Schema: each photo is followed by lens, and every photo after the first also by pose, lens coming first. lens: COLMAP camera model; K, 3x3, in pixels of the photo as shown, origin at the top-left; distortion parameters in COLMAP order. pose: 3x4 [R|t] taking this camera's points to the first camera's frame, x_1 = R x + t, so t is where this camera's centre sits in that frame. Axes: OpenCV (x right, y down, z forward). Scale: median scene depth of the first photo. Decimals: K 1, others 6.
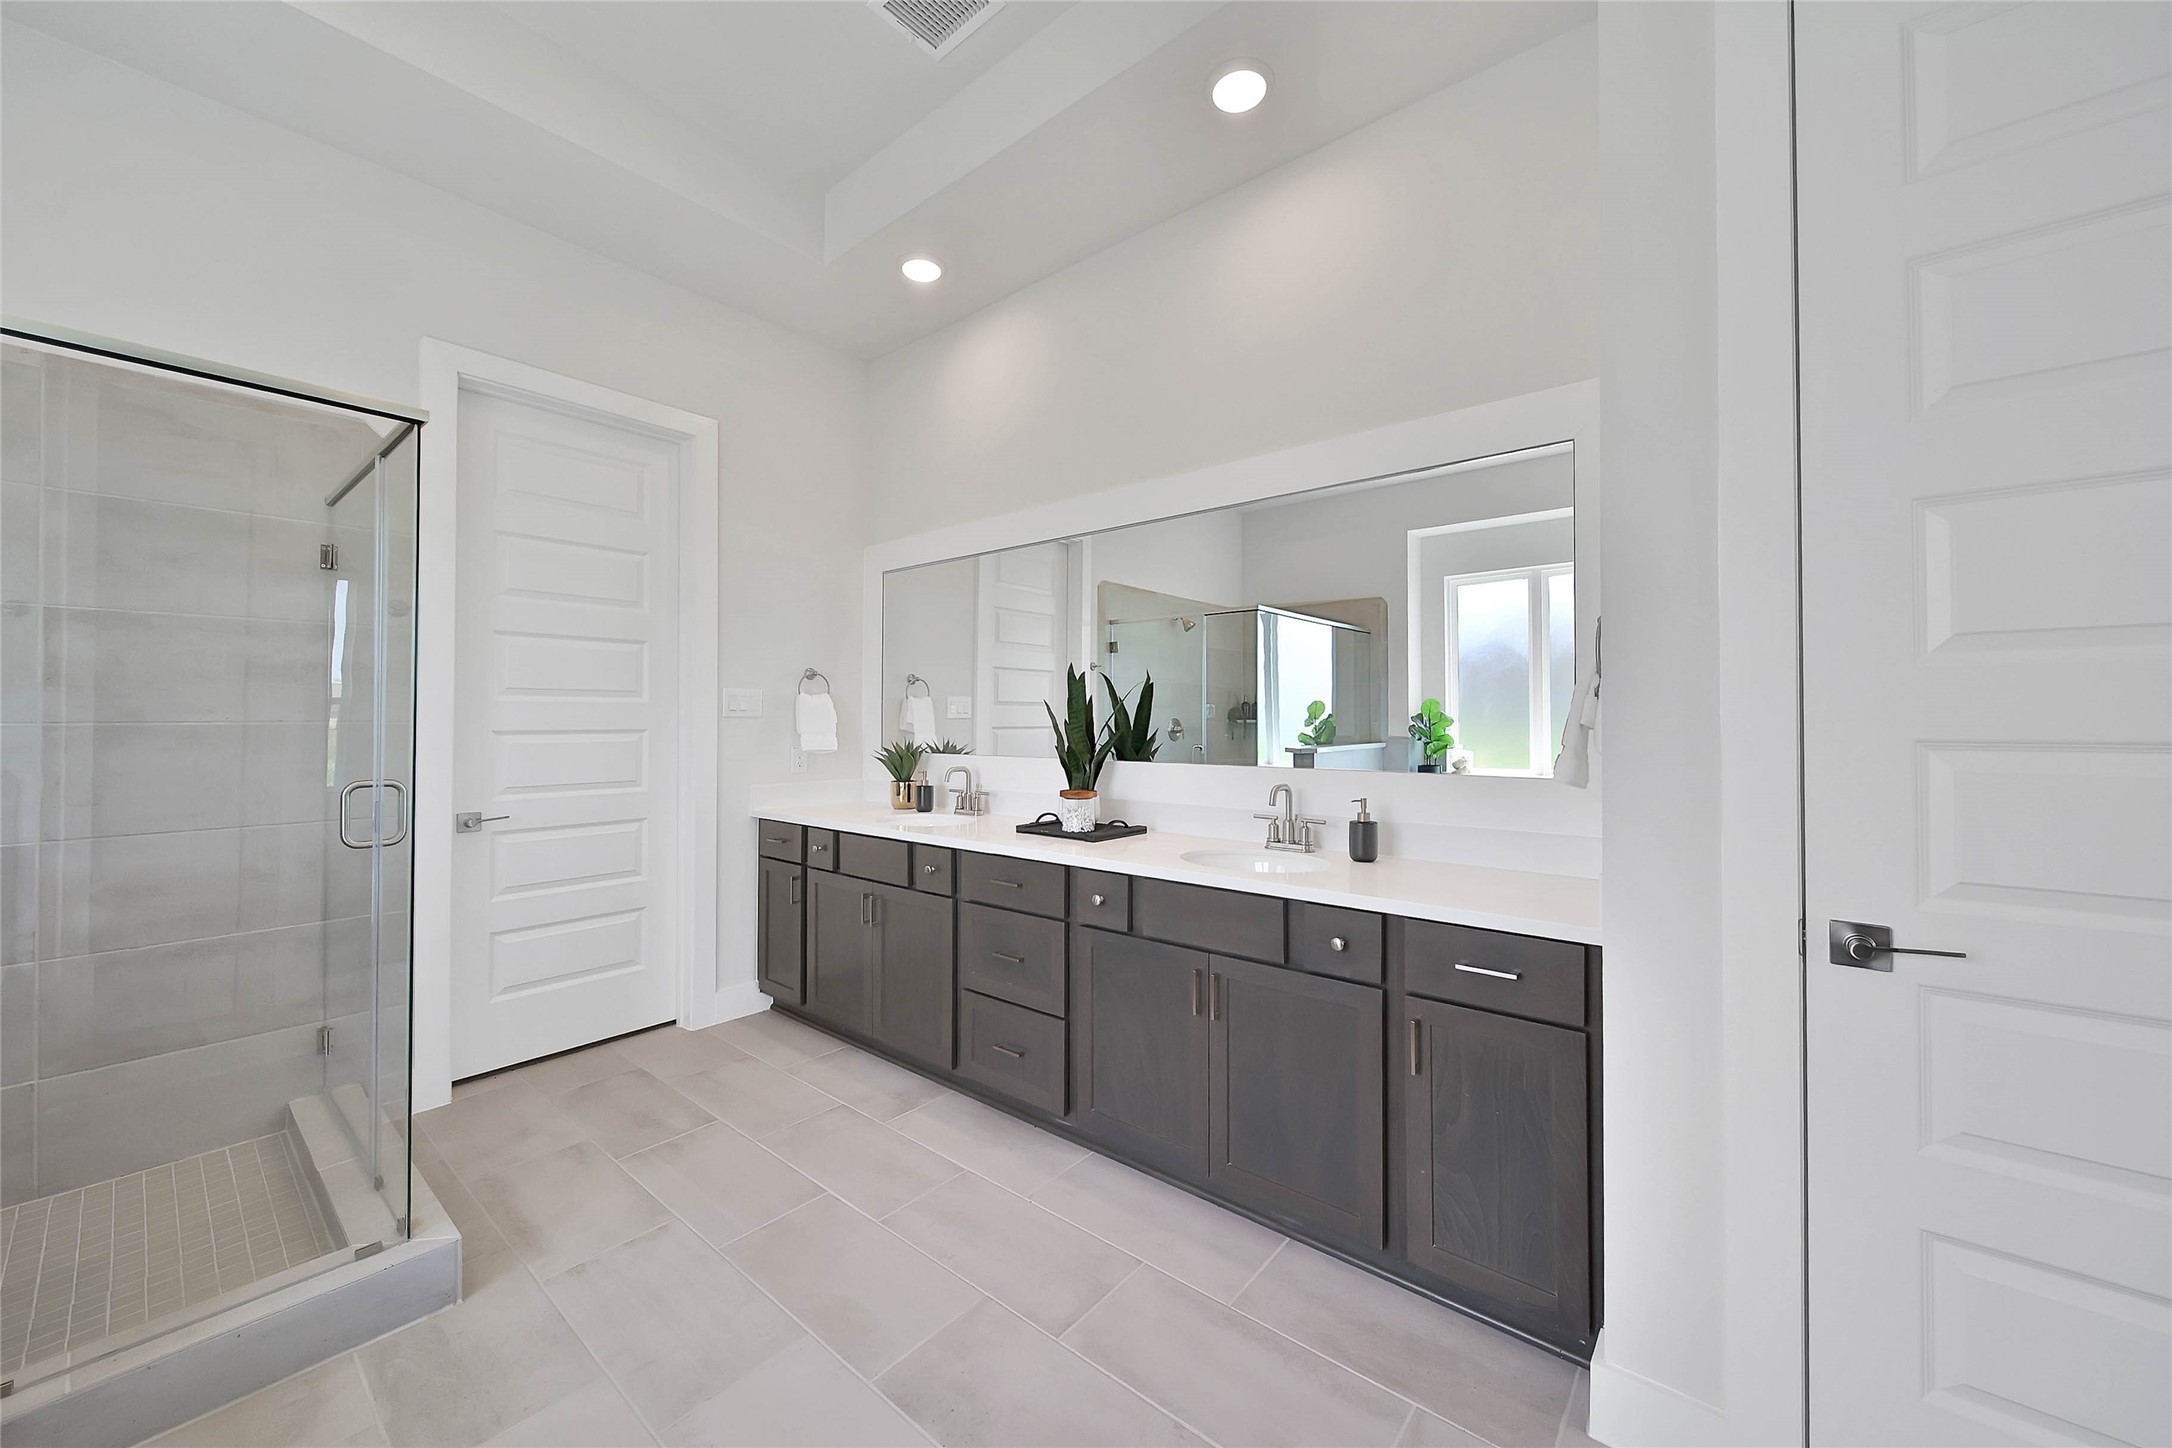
lens RADIAL K [[787.8, 0, 1103.5], [0, 787.8, 720.0], [0, 0, 1]] dist [-0.000685, -0.000229]
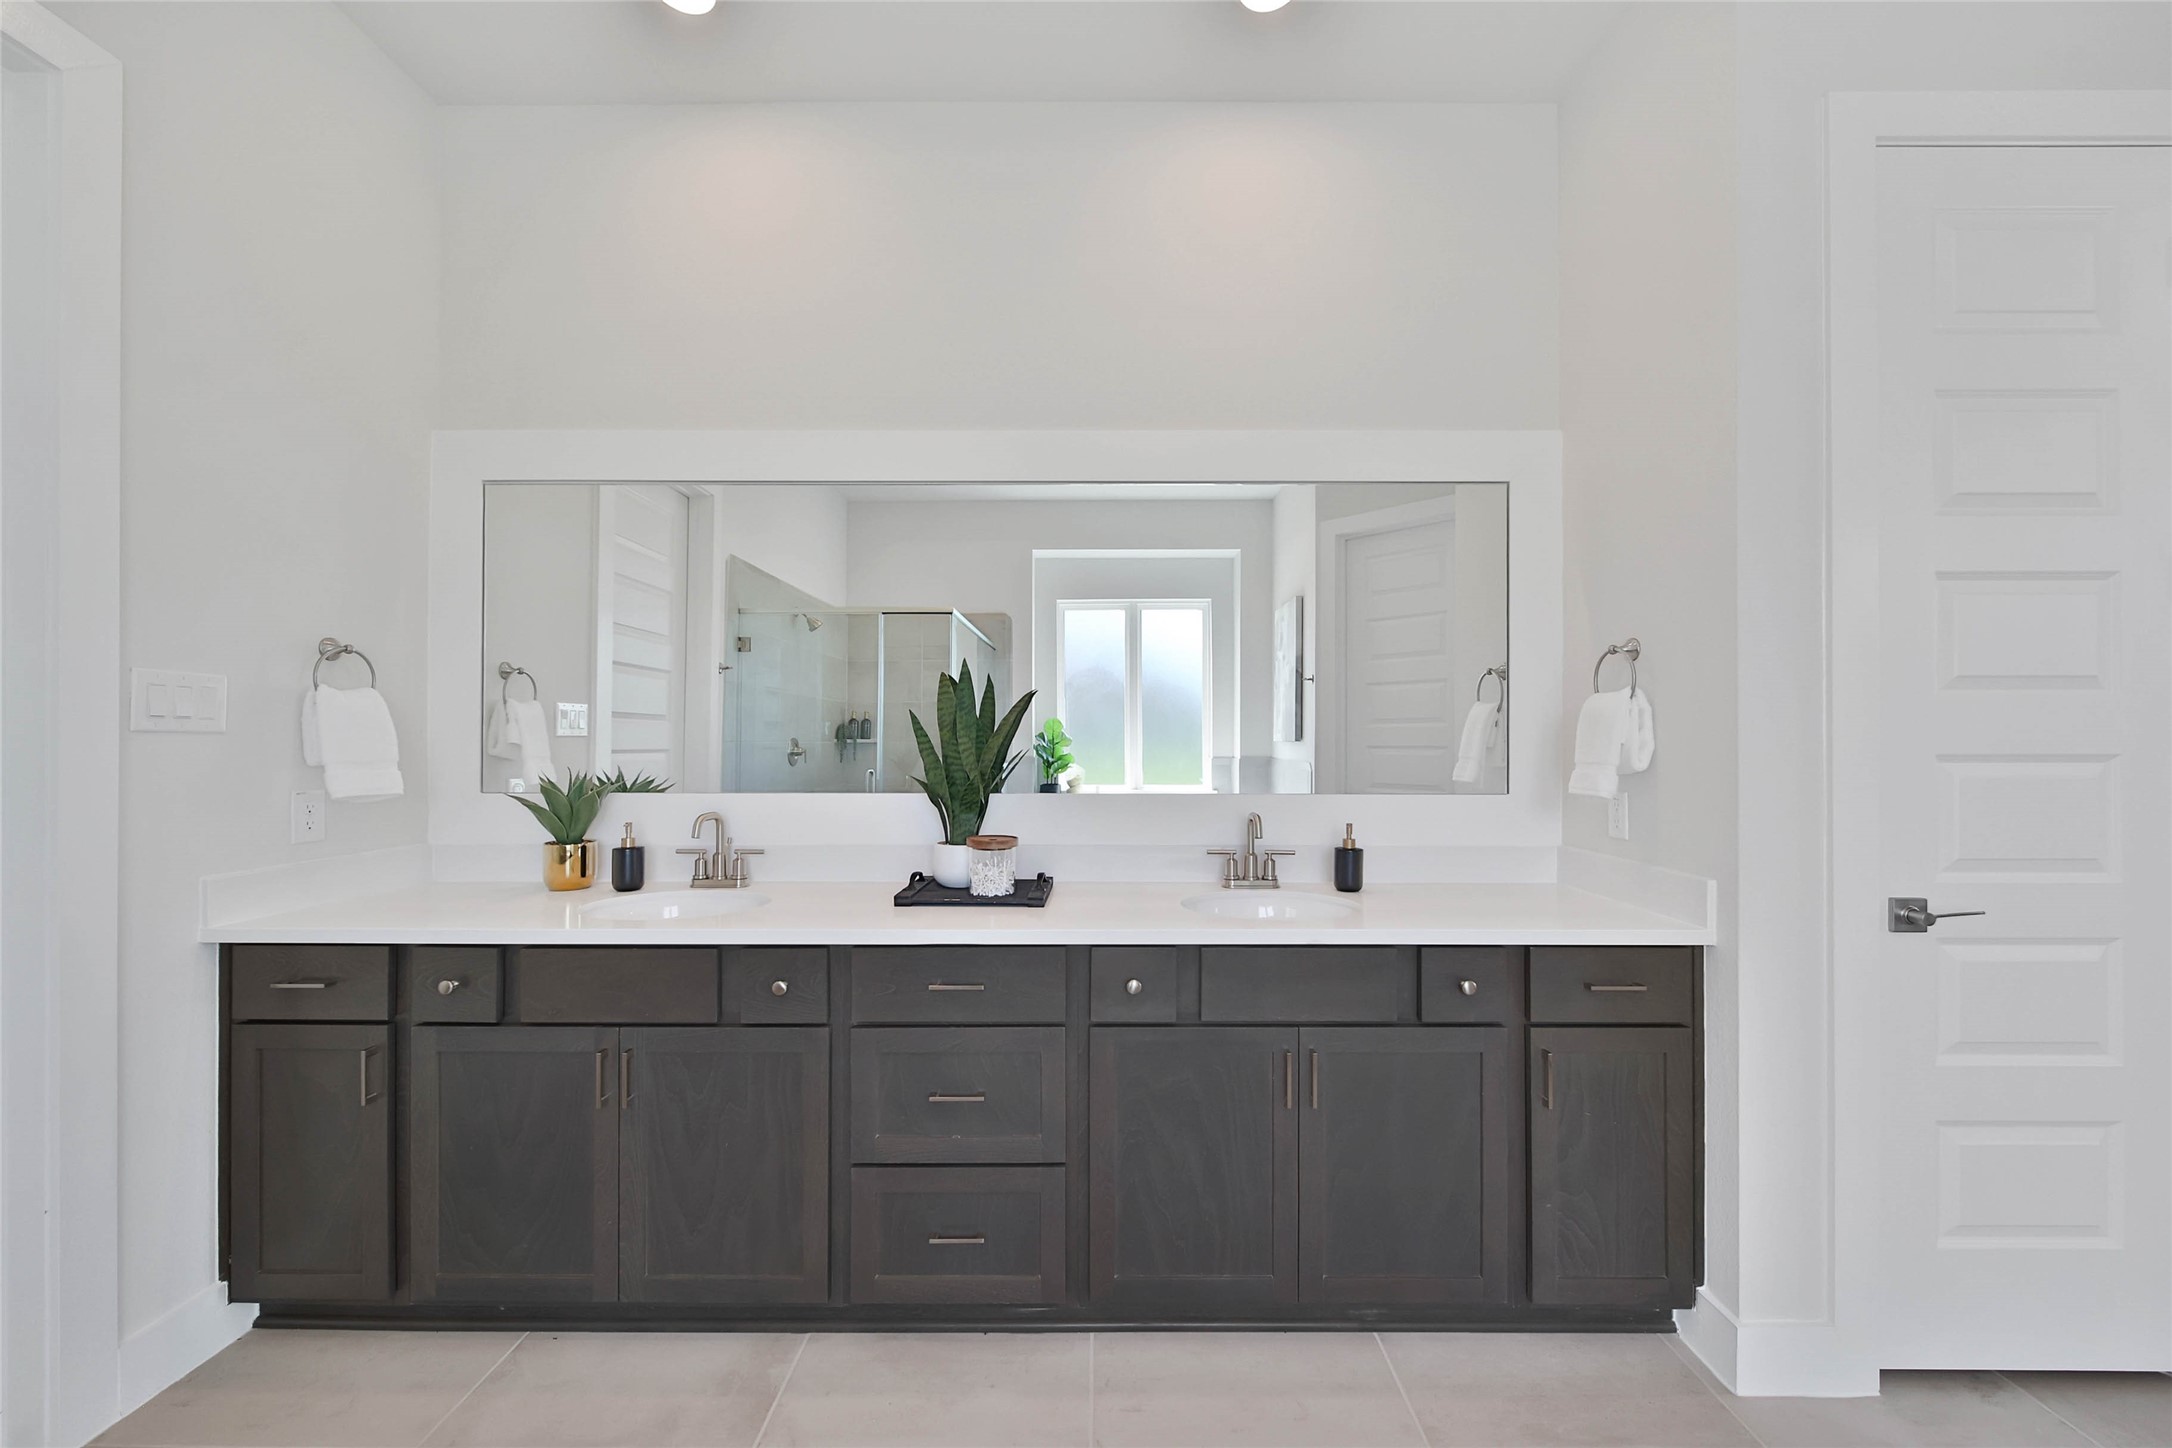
lens RADIAL K [[820.4, 0, 1086.0], [0, 820.4, 724.0], [0, 0, 1]] dist [0.017087, -0.011303]
pose [[0.780278, 0.015916, 0.625230, -0.373551], [-0.003732, 0.999777, -0.020794, 0.000198], [-0.625422, 0.013892, 0.780163, 0.298274]]
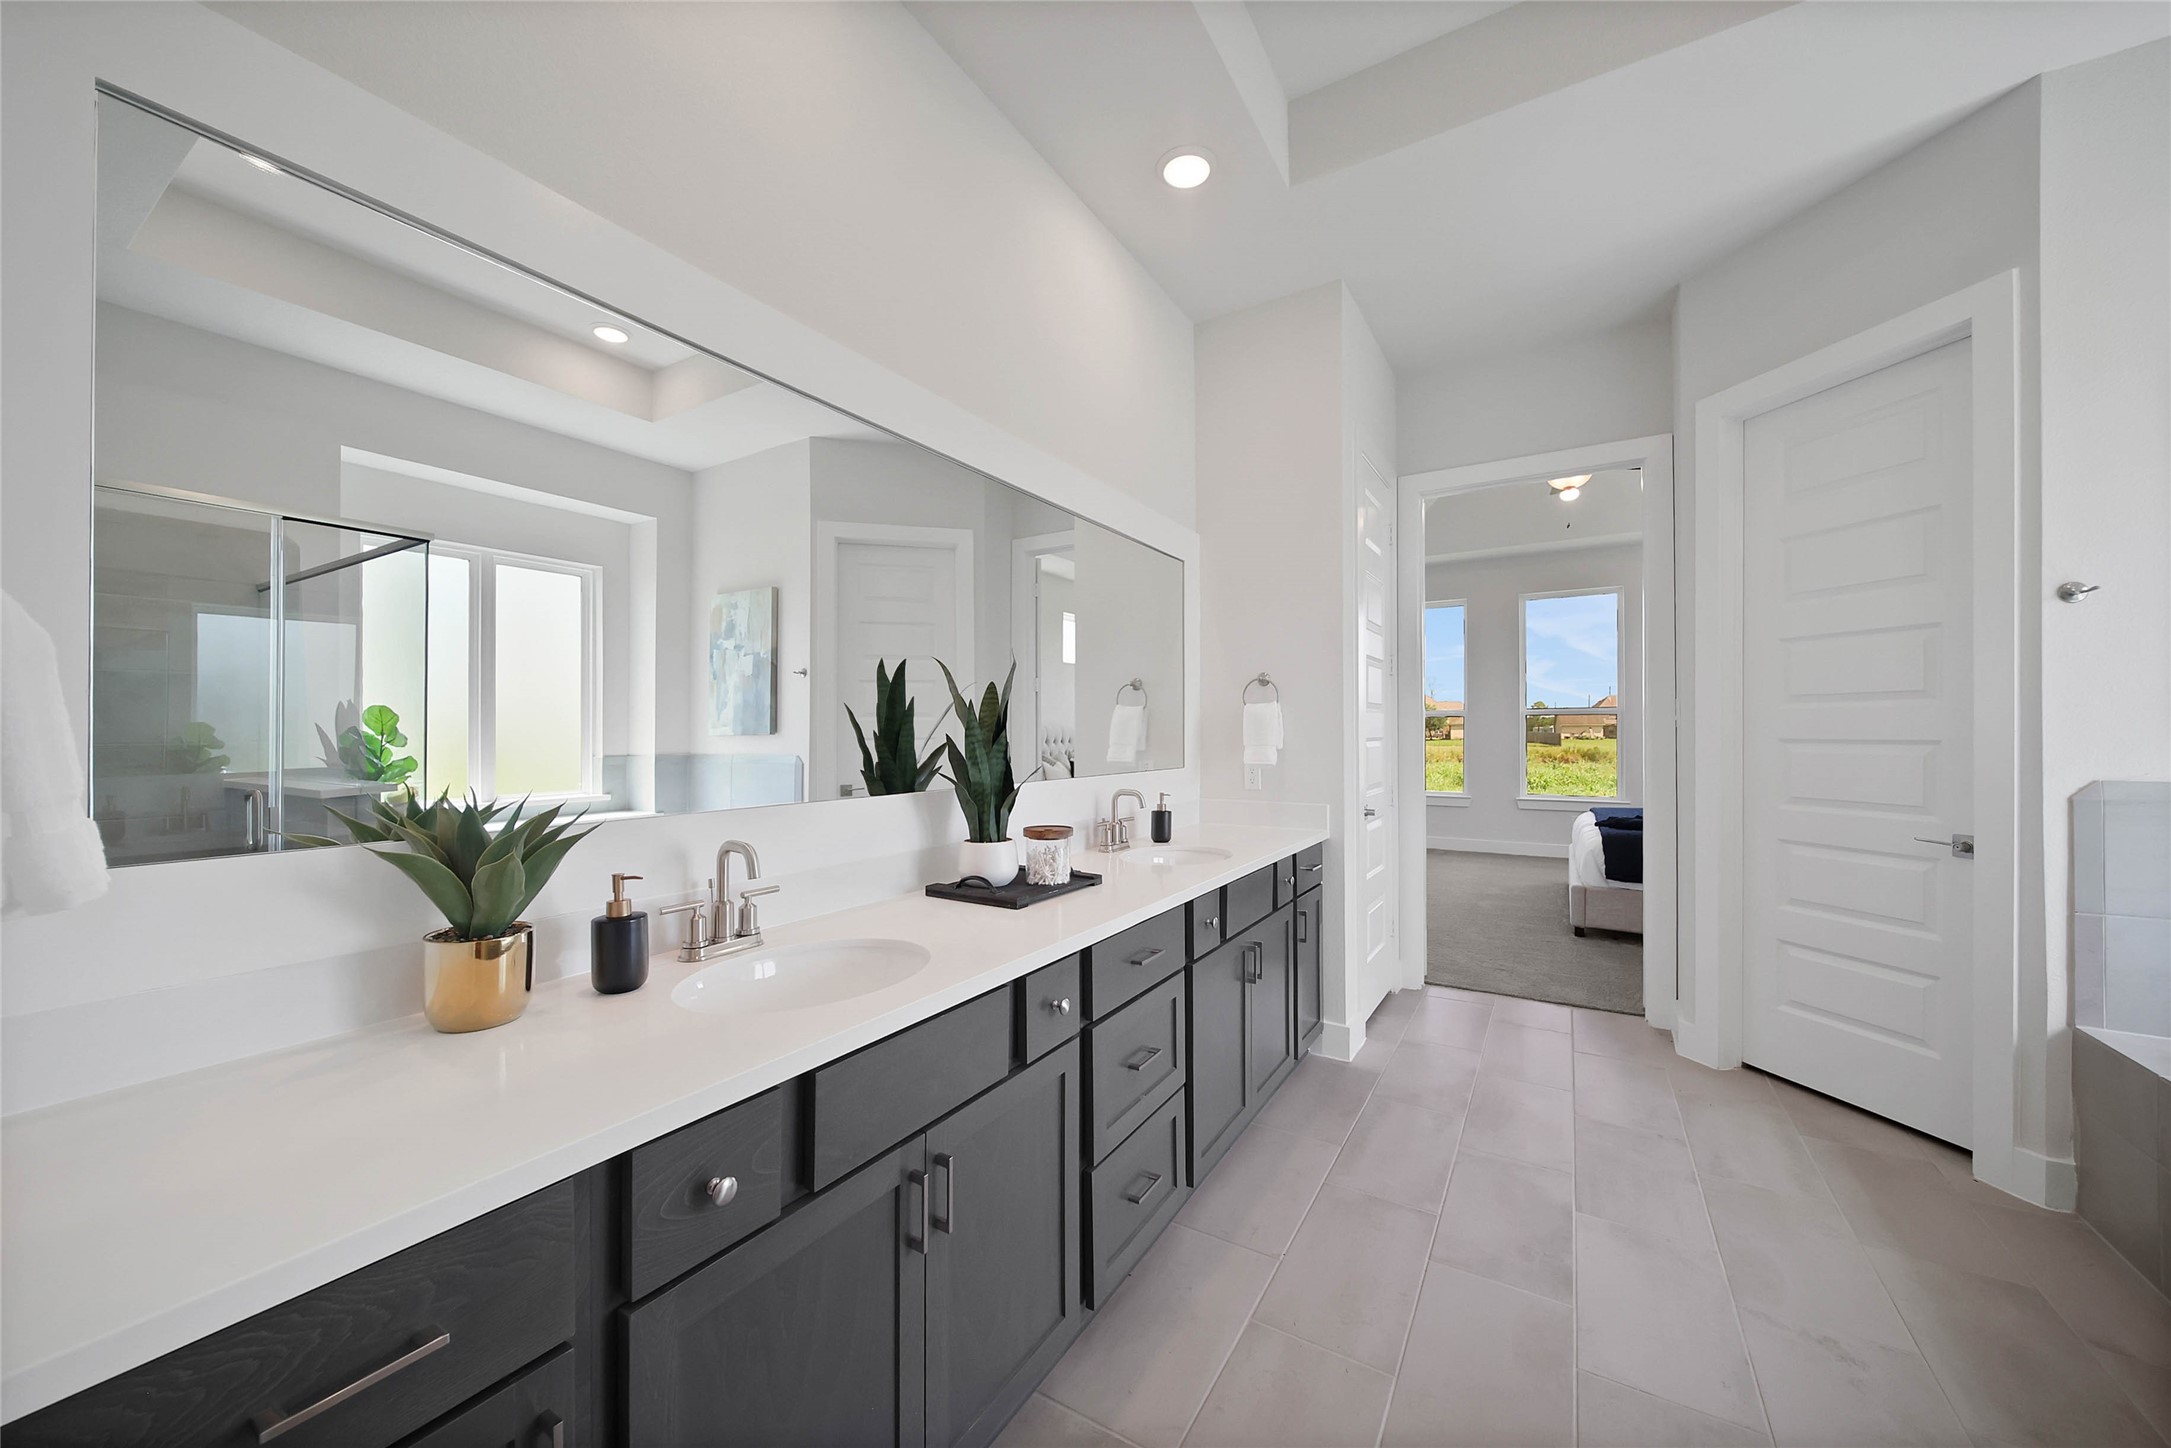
lens RADIAL K [[804.9, 0, 1089.7], [0, 804.9, 734.8], [0, 0, 1]] dist [-0.000936, -0.000113]
pose [[-0.138368, 0.004346, 0.990371, -0.657772], [0.003966, 0.999985, -0.003834, 0.005681], [-0.990373, 0.003397, -0.138383, 0.901167]]
